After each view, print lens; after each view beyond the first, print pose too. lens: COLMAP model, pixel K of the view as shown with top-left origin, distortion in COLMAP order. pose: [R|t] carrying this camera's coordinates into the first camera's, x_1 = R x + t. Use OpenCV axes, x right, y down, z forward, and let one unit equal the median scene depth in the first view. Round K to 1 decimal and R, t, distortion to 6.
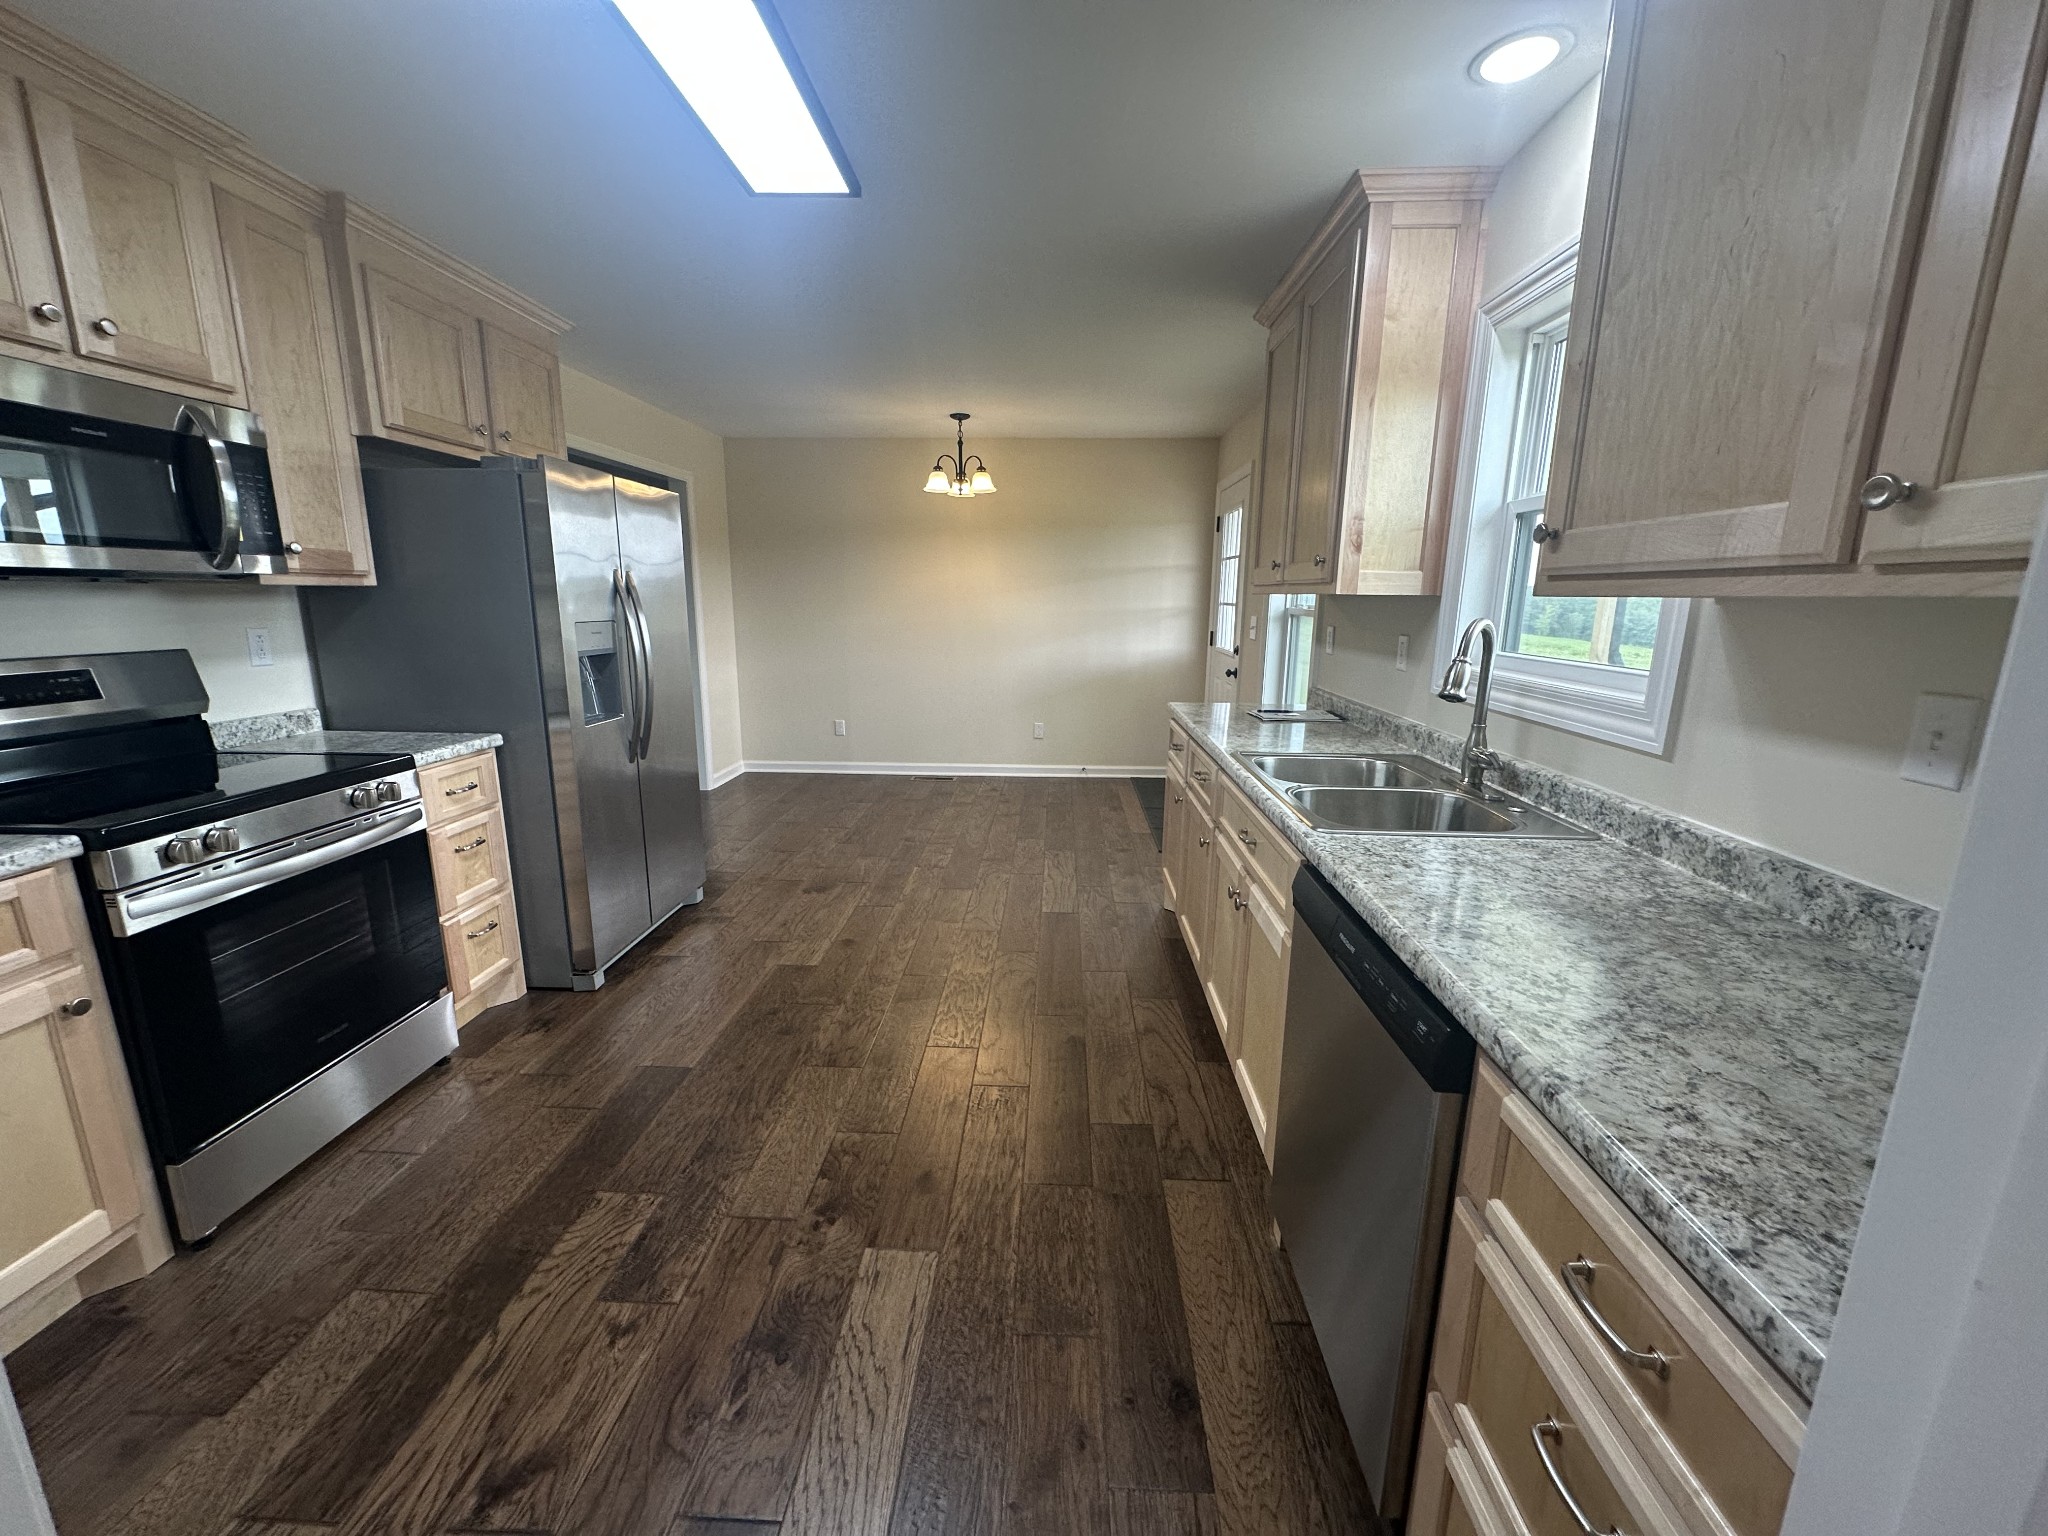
lens RADIAL K [[810.4, 0, 1022.3], [0, 810.4, 756.2], [0, 0, 1]] dist [0.001101, 0.000071]
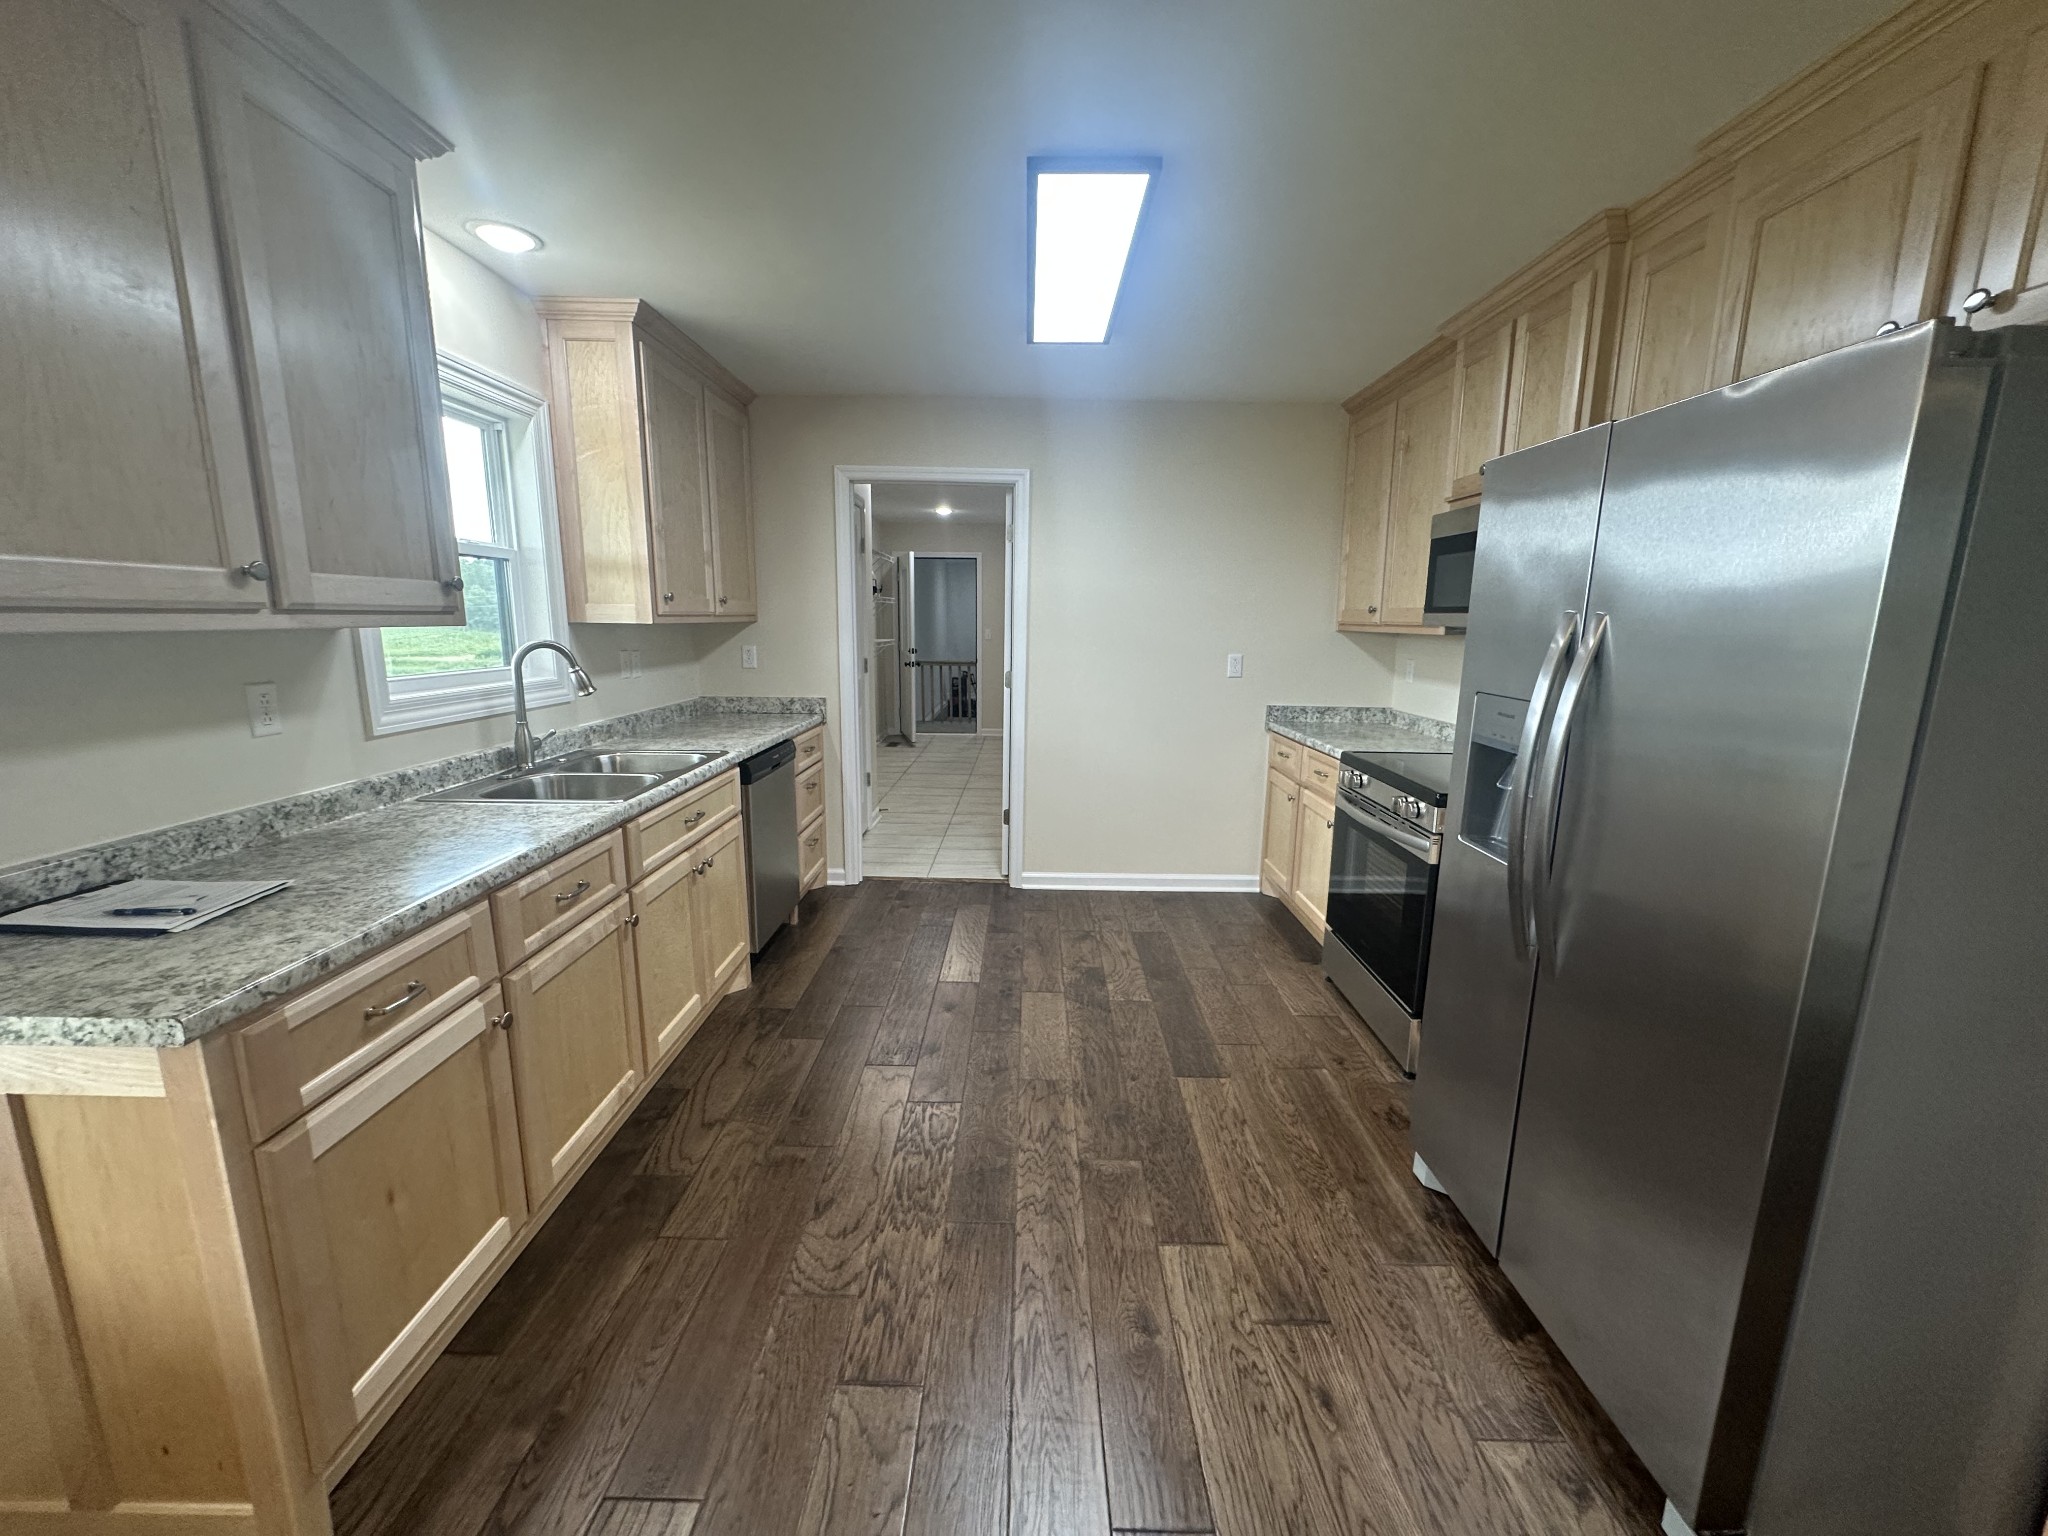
lens RADIAL K [[810.4, 0, 1022.3], [0, 810.4, 756.2], [0, 0, 1]] dist [0.001101, 0.000071]
pose [[-0.998278, -0.038957, -0.043858, -0.164236], [-0.052426, 0.927924, 0.369064, -0.470685], [0.026320, 0.370728, -0.928368, 2.167164]]
